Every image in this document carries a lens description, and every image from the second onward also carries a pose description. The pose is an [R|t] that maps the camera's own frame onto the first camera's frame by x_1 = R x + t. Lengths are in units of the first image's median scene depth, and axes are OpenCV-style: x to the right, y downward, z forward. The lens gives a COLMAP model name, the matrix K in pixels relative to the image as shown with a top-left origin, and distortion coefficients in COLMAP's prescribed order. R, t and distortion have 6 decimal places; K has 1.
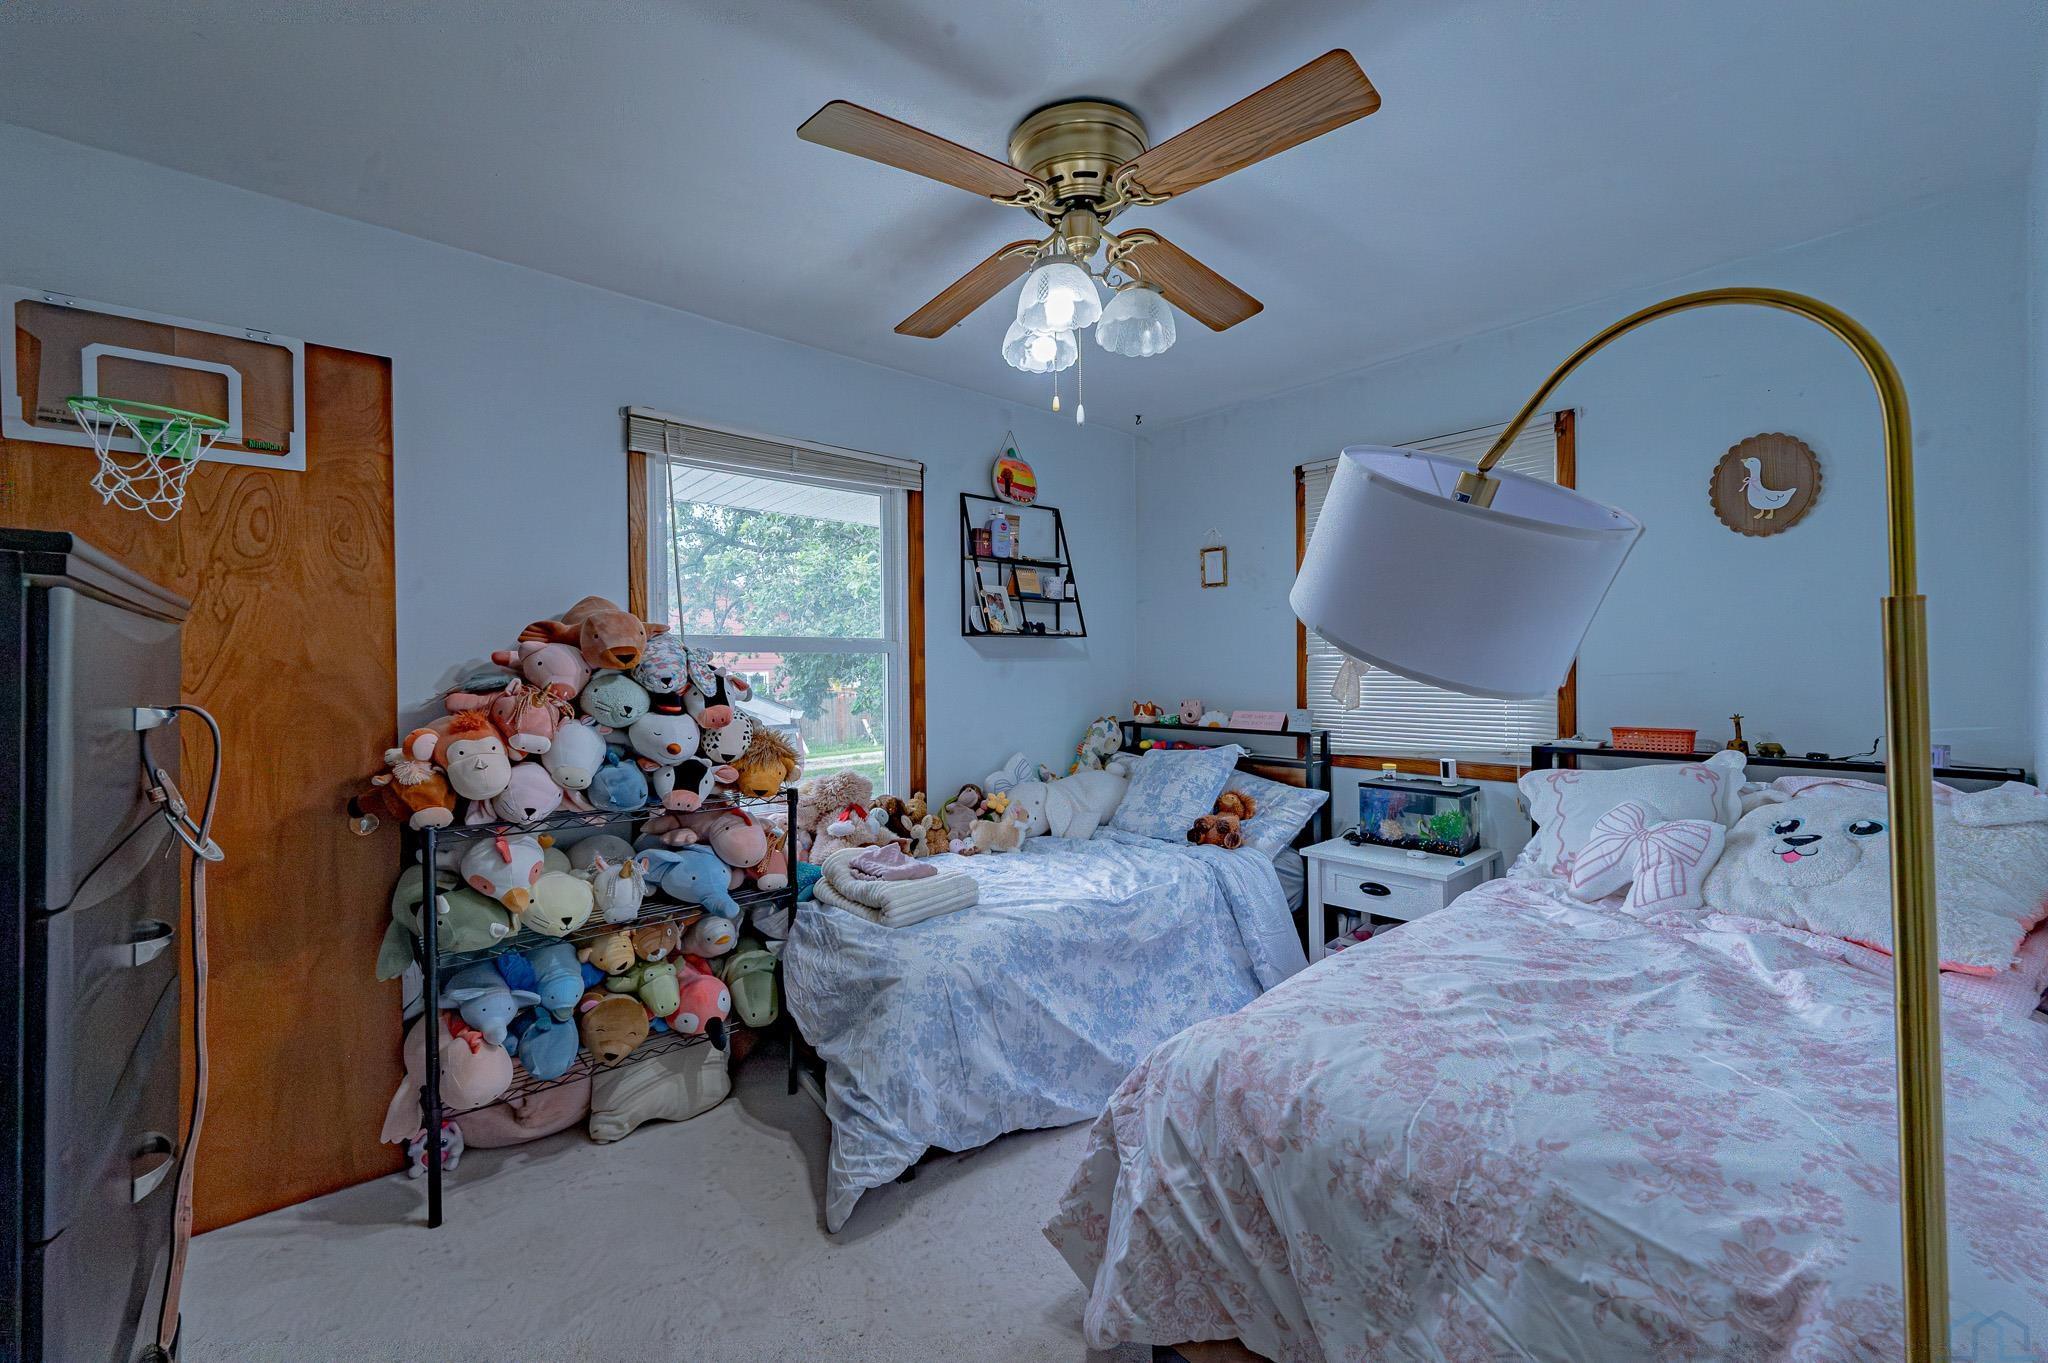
lens RADIAL K [[804.6, 0, 1024.0], [0, 804.6, 681.5], [0, 0, 1]] dist [-0.000340, -0.000221]
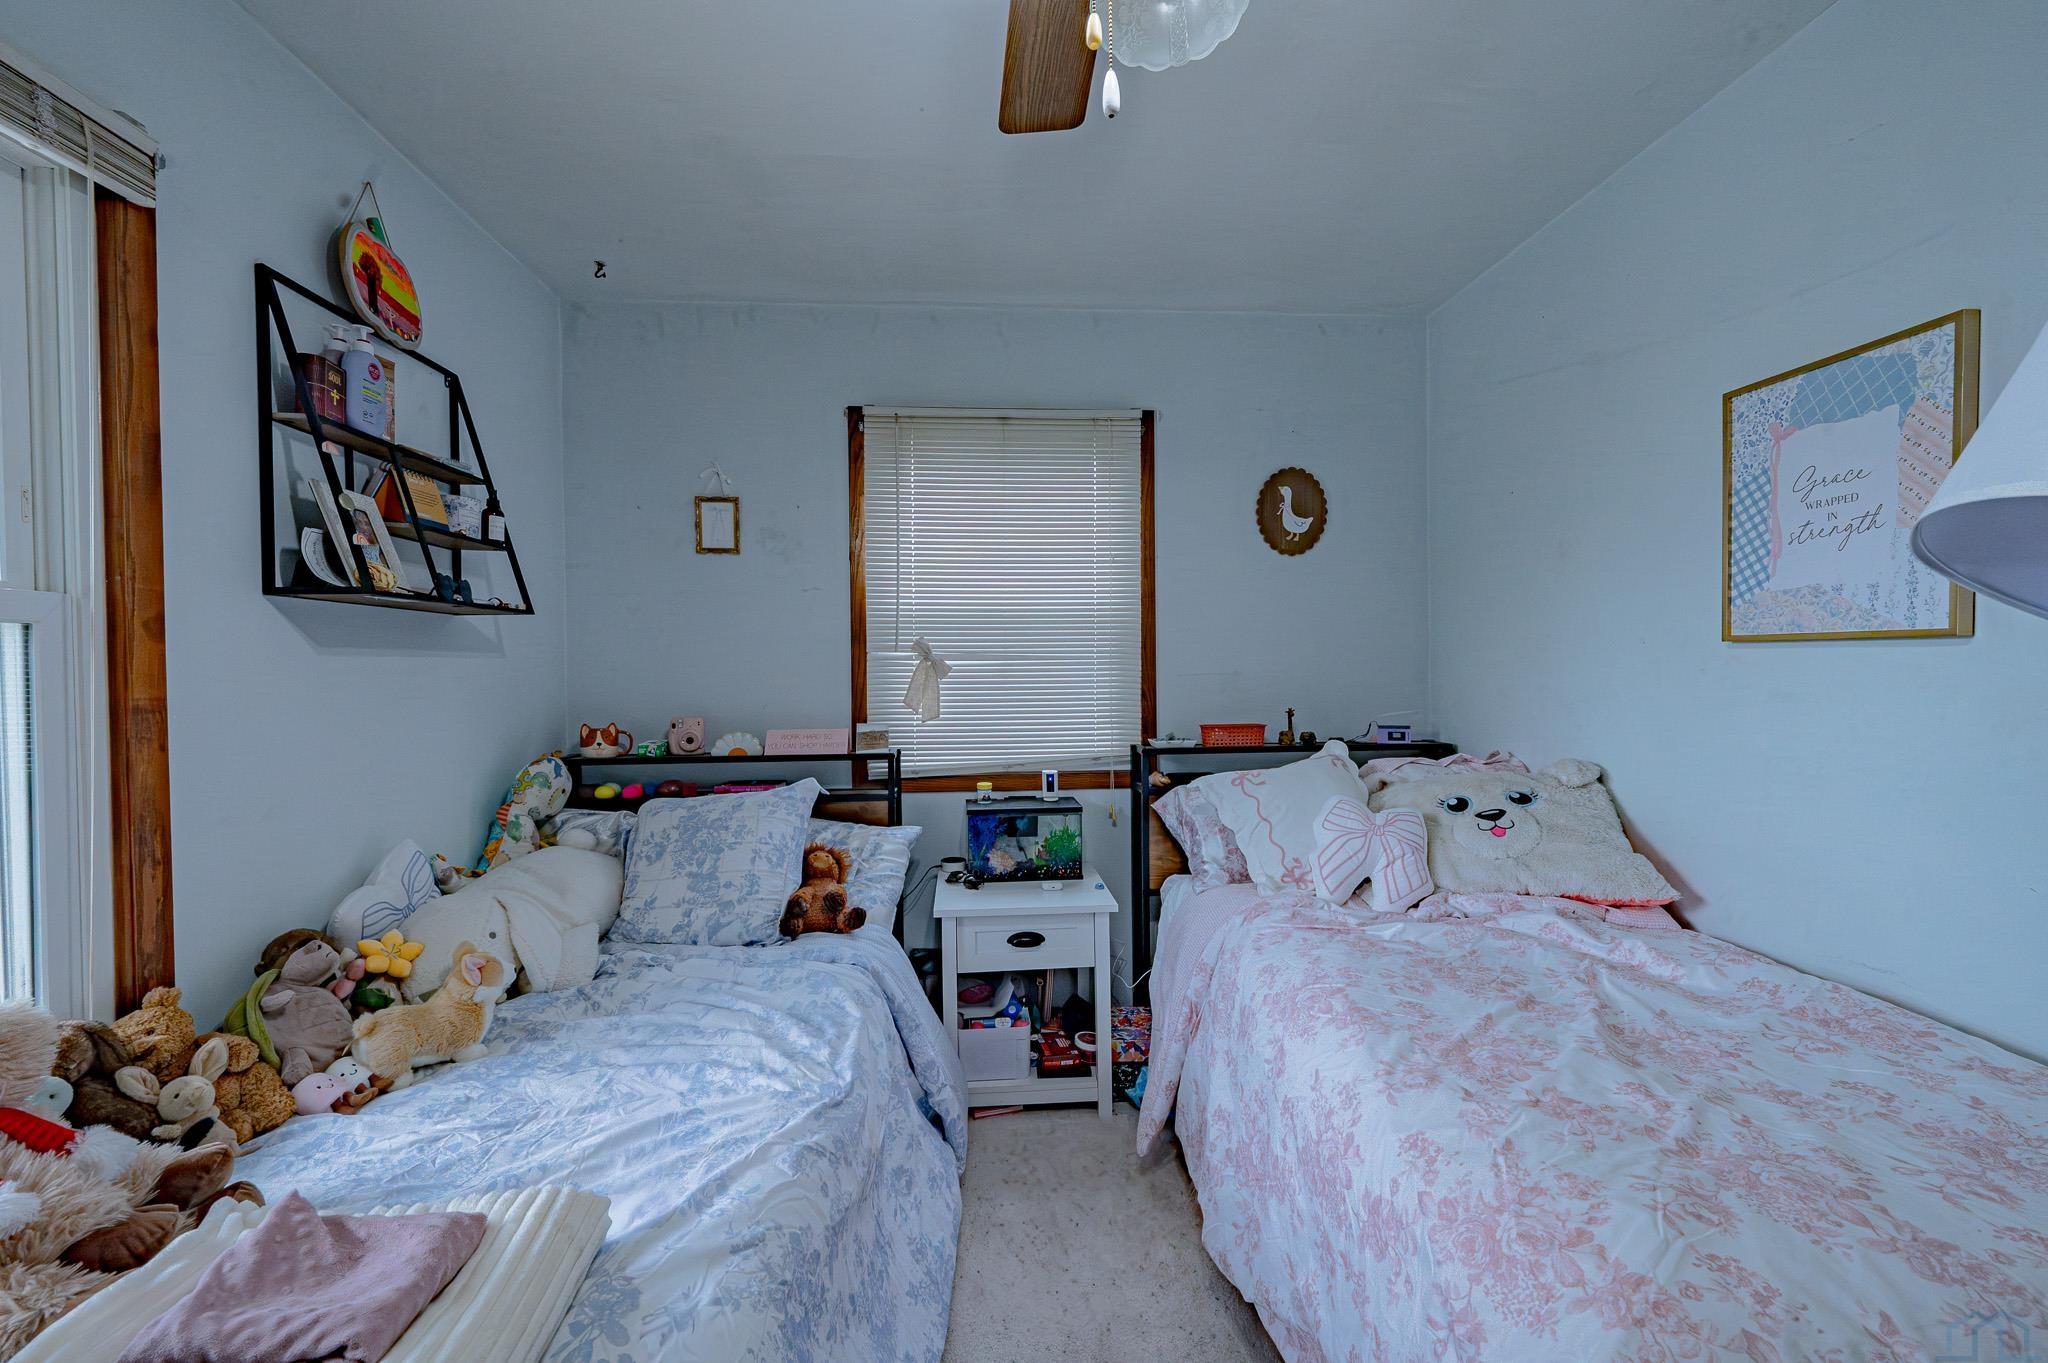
lens RADIAL K [[804.6, 0, 1024.0], [0, 804.6, 681.5], [0, 0, 1]] dist [-0.000340, -0.000221]
pose [[0.611617, -0.008466, 0.791108, -0.175696], [0.017701, 0.999839, -0.002985, -0.000384], [-0.790956, 0.015829, 0.611669, 0.424541]]
